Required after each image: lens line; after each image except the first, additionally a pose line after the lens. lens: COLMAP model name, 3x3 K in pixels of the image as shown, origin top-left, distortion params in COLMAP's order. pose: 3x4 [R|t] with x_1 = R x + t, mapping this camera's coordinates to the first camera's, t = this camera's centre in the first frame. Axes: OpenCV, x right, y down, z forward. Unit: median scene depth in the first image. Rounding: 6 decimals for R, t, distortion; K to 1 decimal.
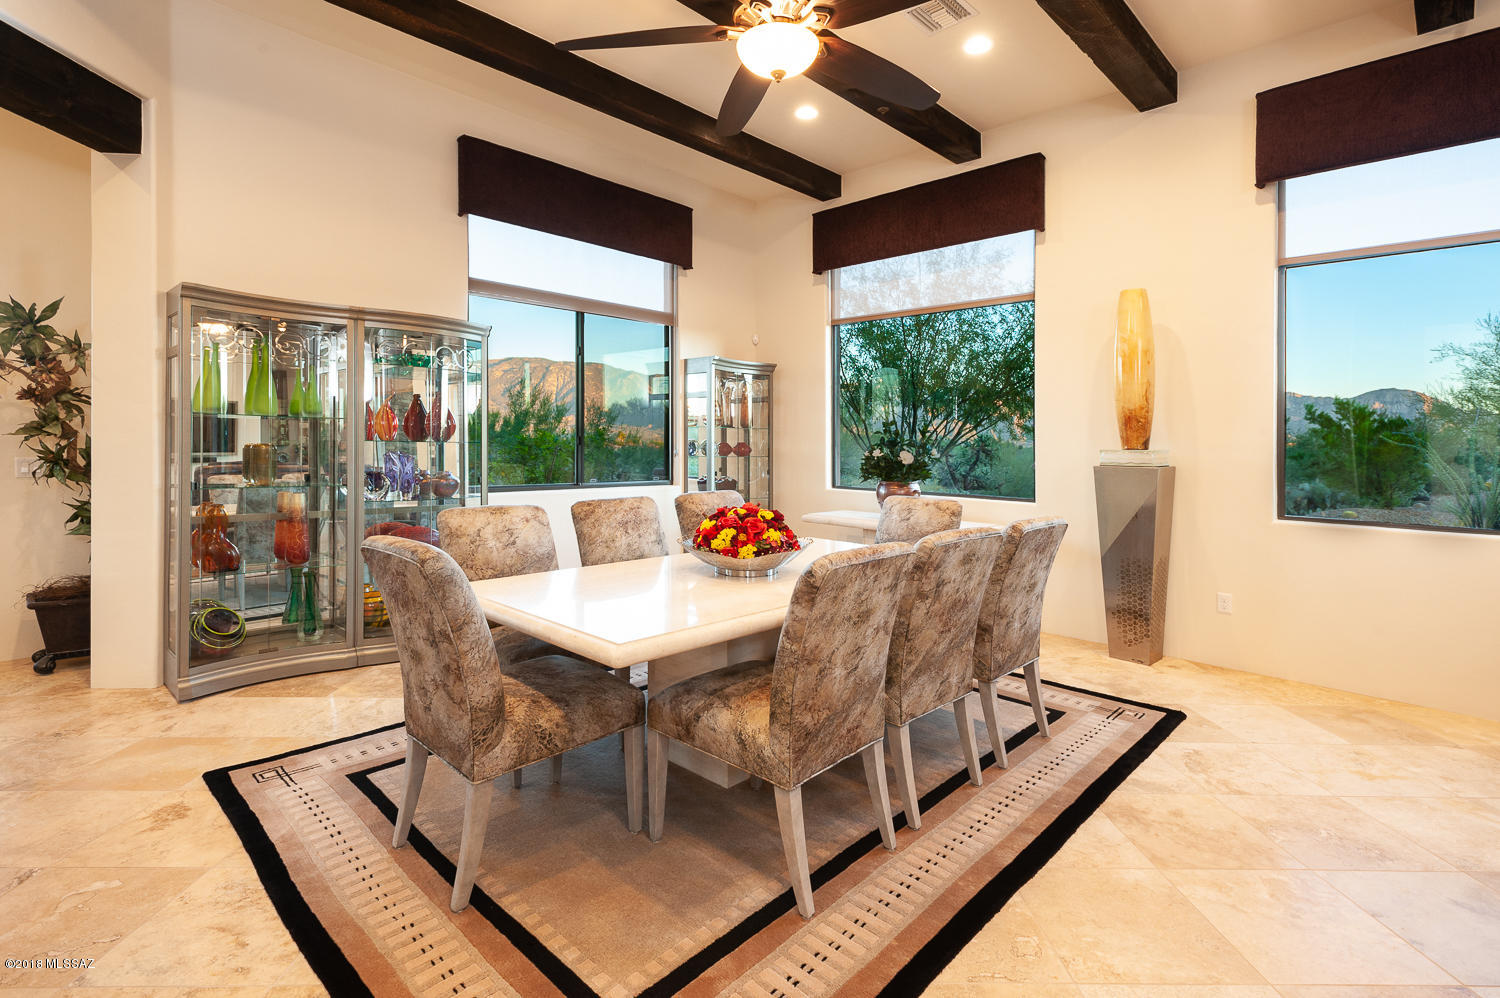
lens RADIAL K [[743.3, 0, 705.2], [0, 743.3, 392.7], [0, 0, 1]] dist [0.014221, -0.004594]
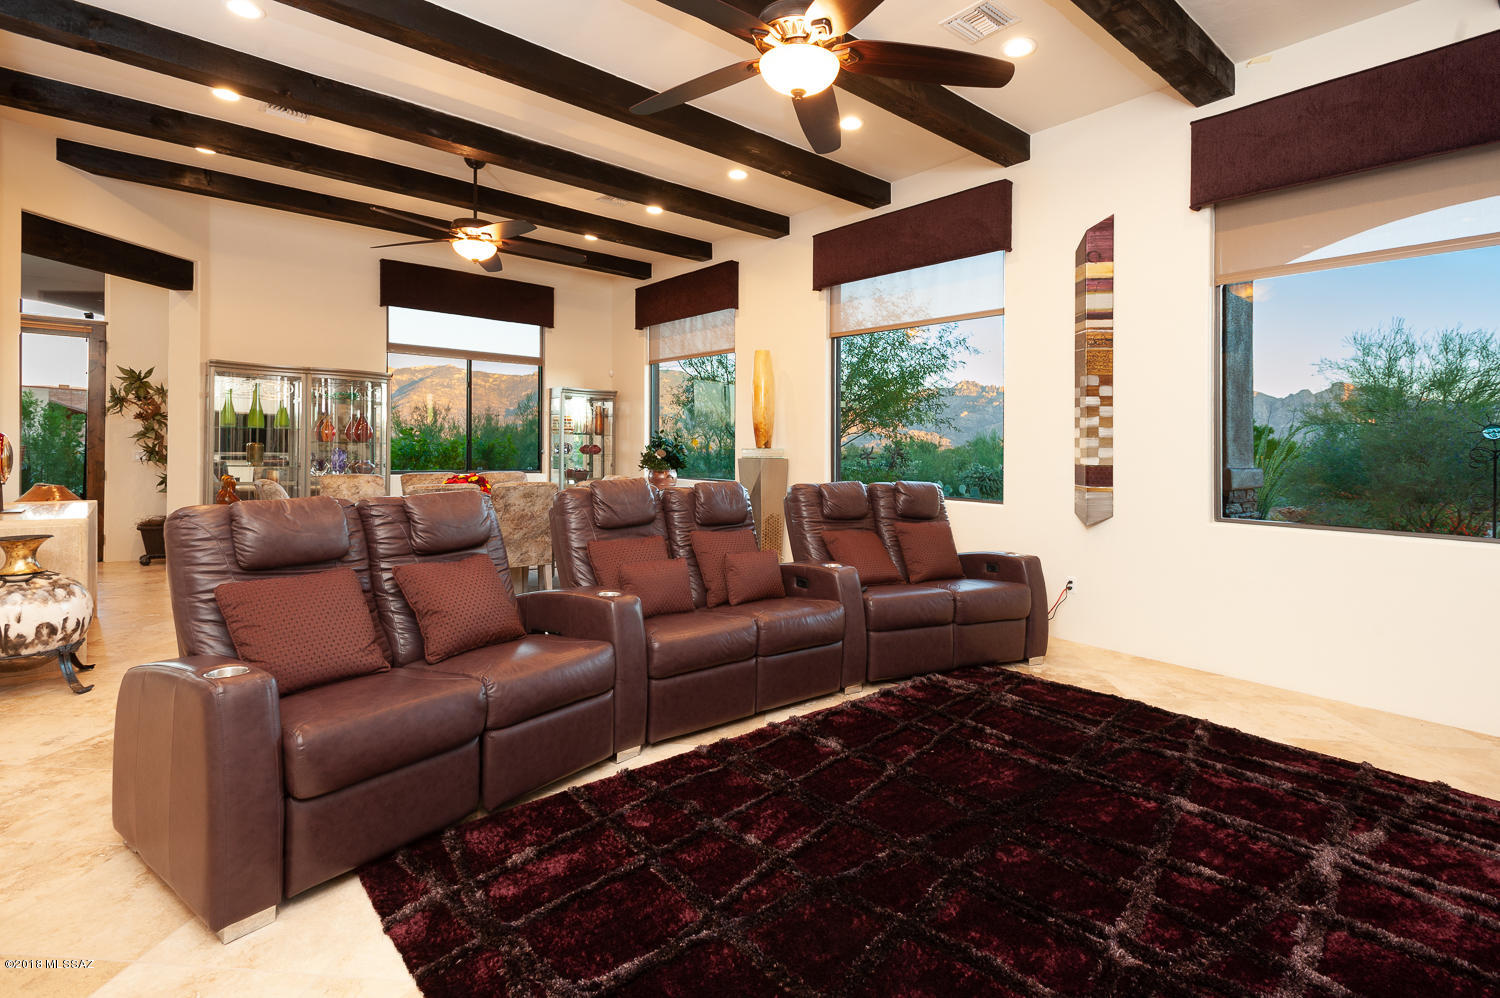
lens RADIAL K [[743.3, 0, 696.2], [0, 743.3, 390.1], [0, 0, 1]] dist [0.014221, -0.004594]
pose [[0.994512, -0.004396, -0.104532, 0.532666], [0.003304, 0.999938, -0.010619, -0.031379], [0.104572, 0.010215, 0.994465, -0.559954]]
